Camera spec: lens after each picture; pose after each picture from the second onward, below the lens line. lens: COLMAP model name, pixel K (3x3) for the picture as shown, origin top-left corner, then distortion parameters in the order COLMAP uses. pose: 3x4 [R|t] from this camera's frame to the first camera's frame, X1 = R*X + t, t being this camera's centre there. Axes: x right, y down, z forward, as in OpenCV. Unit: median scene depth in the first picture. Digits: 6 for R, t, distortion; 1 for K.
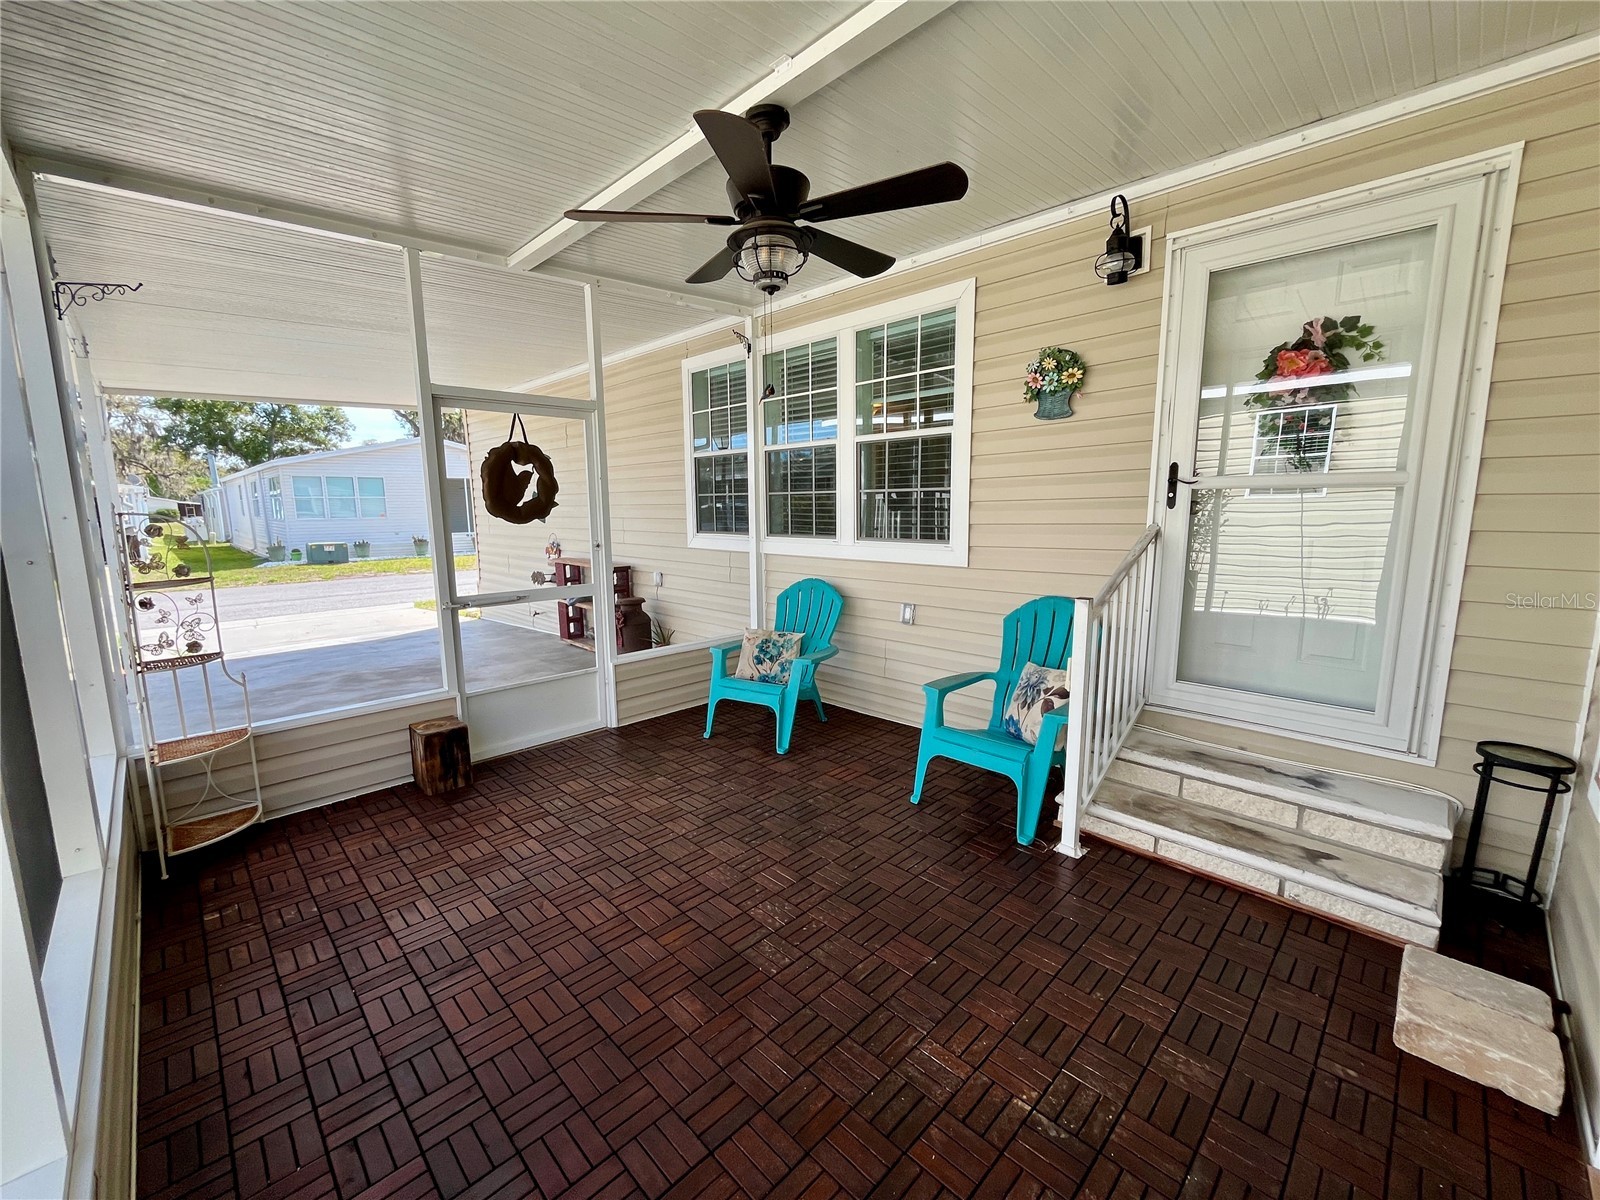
lens RADIAL K [[647.5, 0, 797.1], [0, 647.5, 598.4], [0, 0, 1]] dist [-0.002747, -0.000472]
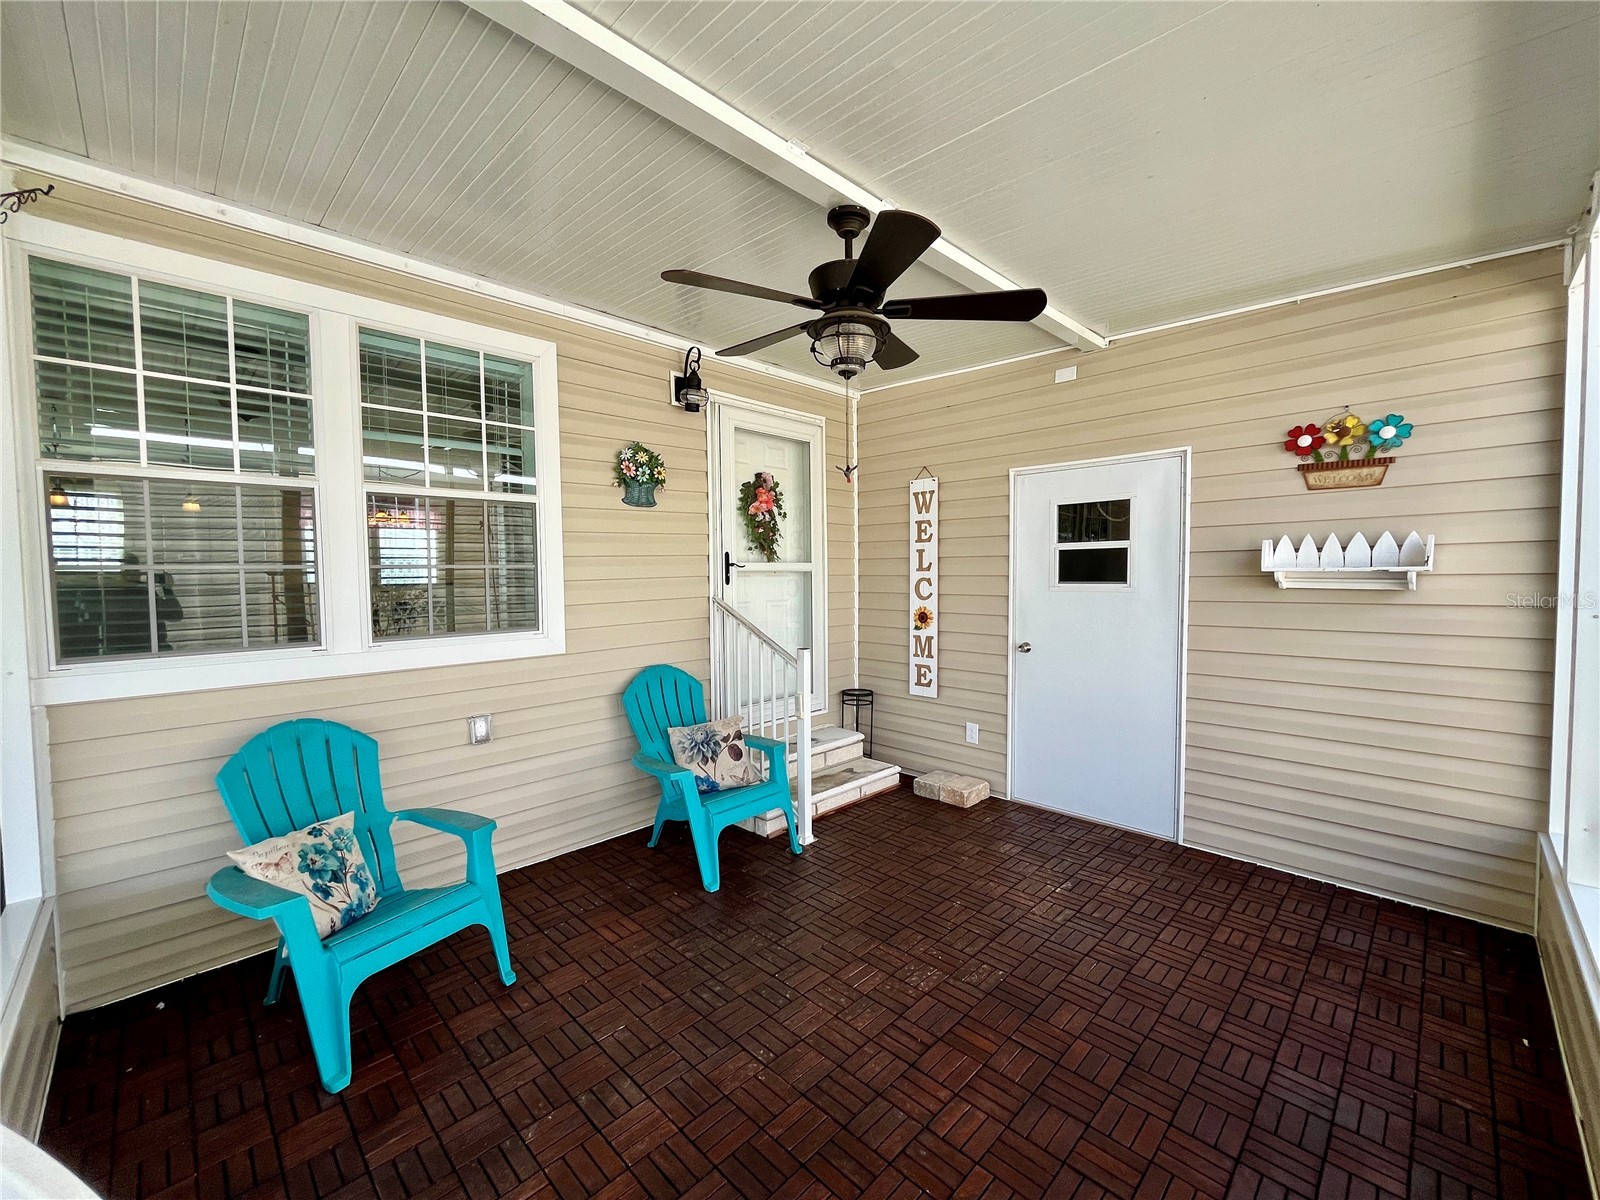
lens RADIAL K [[647.5, 0, 799.0], [0, 647.5, 600.2], [0, 0, 1]] dist [-0.002747, -0.000472]
pose [[-0.000031, -0.034332, 0.999410, -0.660495], [0.154320, 0.987438, 0.033926, -0.106100], [-0.988021, 0.154230, 0.005267, 0.695316]]
